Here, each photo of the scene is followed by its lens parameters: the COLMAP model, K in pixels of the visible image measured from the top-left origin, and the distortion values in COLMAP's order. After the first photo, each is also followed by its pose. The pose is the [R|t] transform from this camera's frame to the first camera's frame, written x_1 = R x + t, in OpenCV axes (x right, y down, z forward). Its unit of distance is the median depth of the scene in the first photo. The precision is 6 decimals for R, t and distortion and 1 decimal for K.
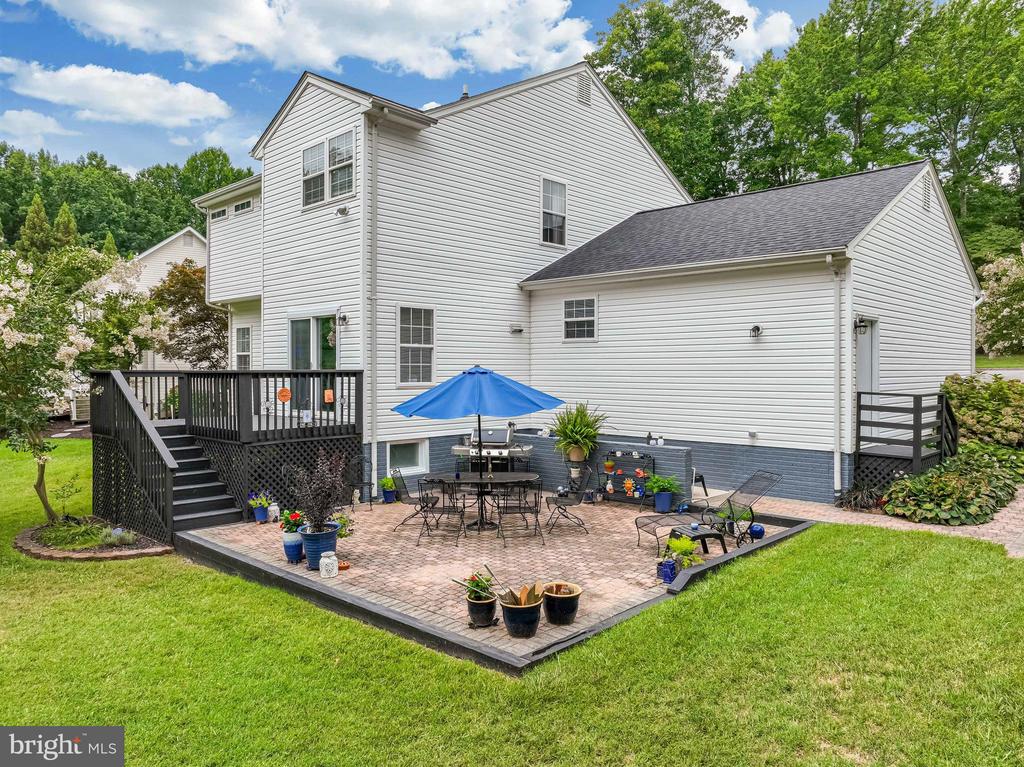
lens RADIAL K [[724.1, 0, 520.5], [0, 724.1, 374.2], [0, 0, 1]] dist [-0.001133, 0.019218]
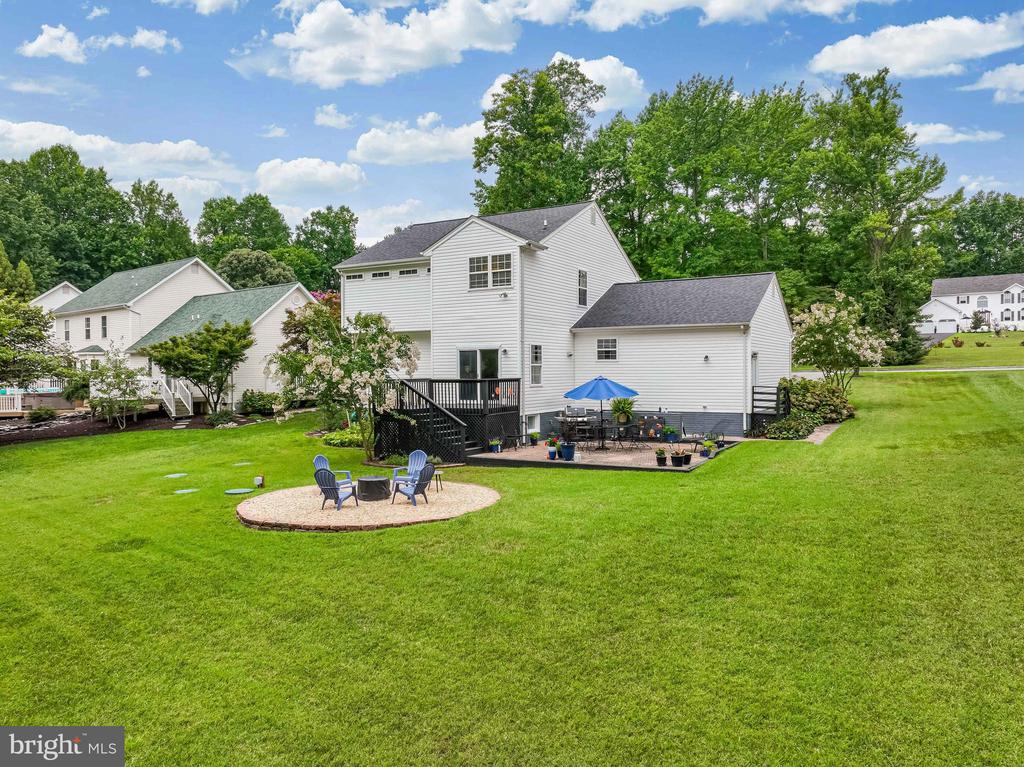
lens RADIAL K [[724.1, 0, 516.2], [0, 724.1, 384.3], [0, 0, 1]] dist [-0.001133, 0.019218]
pose [[0.972212, -0.011274, 0.233832, -0.626065], [0.008379, 0.999876, 0.013370, -0.013897], [-0.233953, -0.011040, 0.972185, -0.817654]]
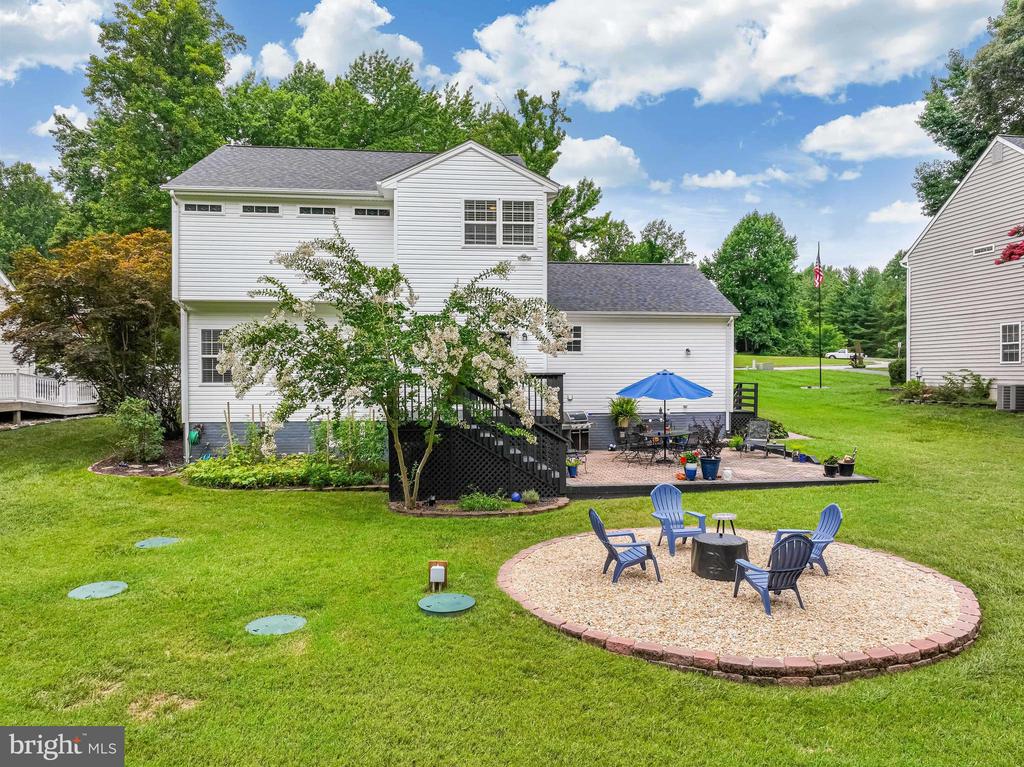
lens RADIAL K [[724.1, 0, 510.8], [0, 724.1, 379.6], [0, 0, 1]] dist [-0.001133, 0.019218]
pose [[0.637210, -0.010578, 0.770618, -1.247965], [0.007526, 0.999944, 0.007503, -0.003261], [-0.770653, 0.001019, 0.637254, 0.135103]]
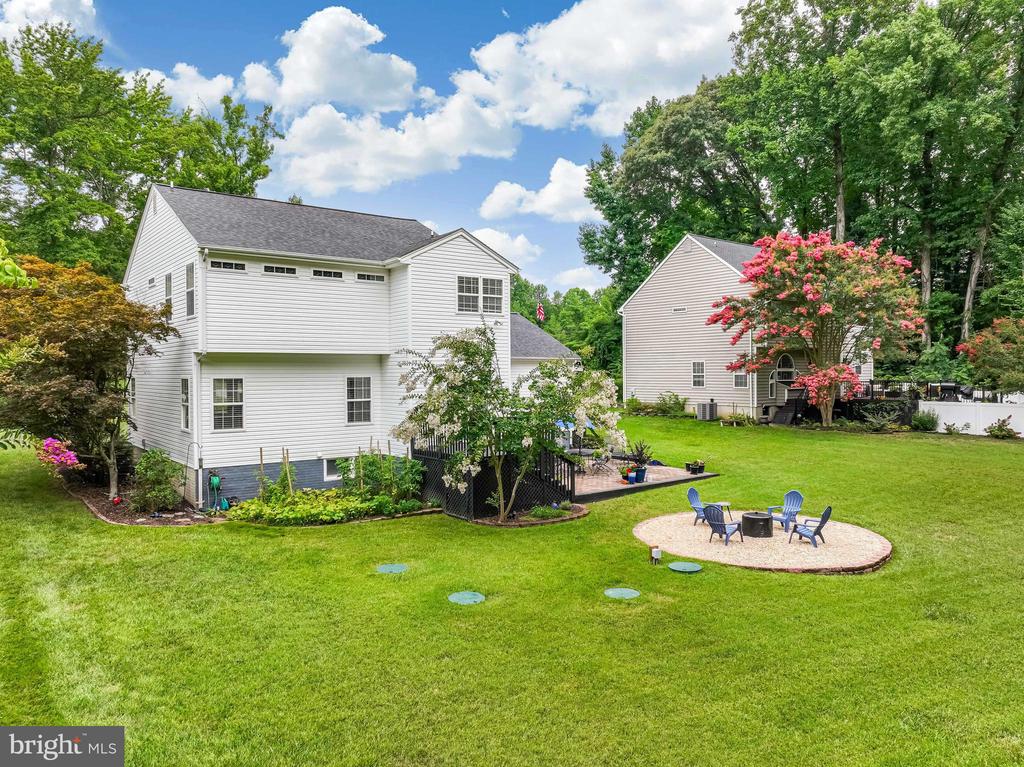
lens RADIAL K [[724.1, 0, 520.5], [0, 724.1, 383.4], [0, 0, 1]] dist [-0.001133, 0.019218]
pose [[0.144499, -0.017638, 0.989348, -1.887915], [0.012164, 0.999797, 0.016048, -0.098293], [-0.989430, 0.009716, 0.144684, 0.647014]]
